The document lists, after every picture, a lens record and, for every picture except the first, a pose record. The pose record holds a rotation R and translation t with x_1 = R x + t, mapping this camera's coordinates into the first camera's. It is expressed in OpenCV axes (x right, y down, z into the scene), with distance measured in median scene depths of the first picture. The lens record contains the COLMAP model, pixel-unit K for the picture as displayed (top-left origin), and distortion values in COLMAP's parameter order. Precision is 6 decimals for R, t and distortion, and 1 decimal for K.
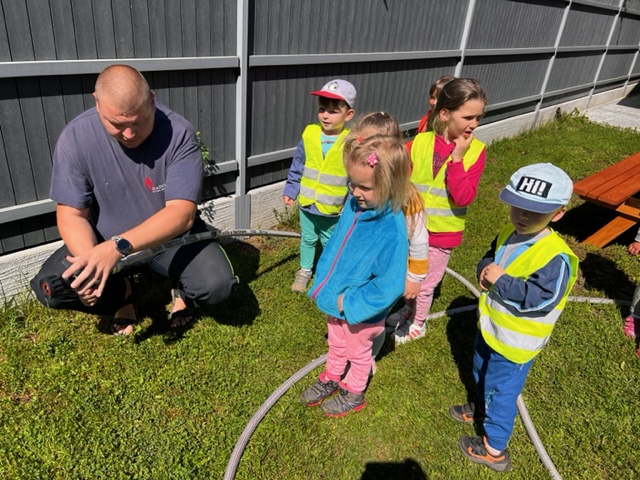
lens RADIAL K [[465.3, 0, 320.0], [0, 465.3, 240.0], [0, 0, 1]] dist [0.008702, 0.004274]
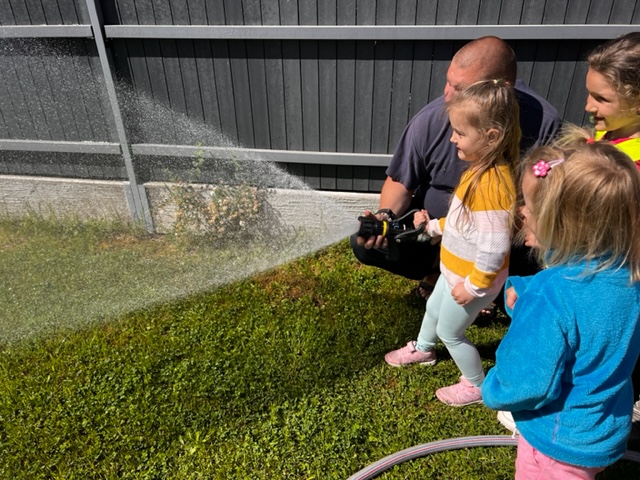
lens RADIAL K [[465.3, 0, 320.0], [0, 465.3, 240.0], [0, 0, 1]] dist [0.008702, 0.004274]
pose [[0.550252, 0.370511, -0.748294, 0.250084], [-0.321317, 0.921109, 0.219801, -0.105228], [0.770700, 0.119494, 0.625894, 0.247657]]
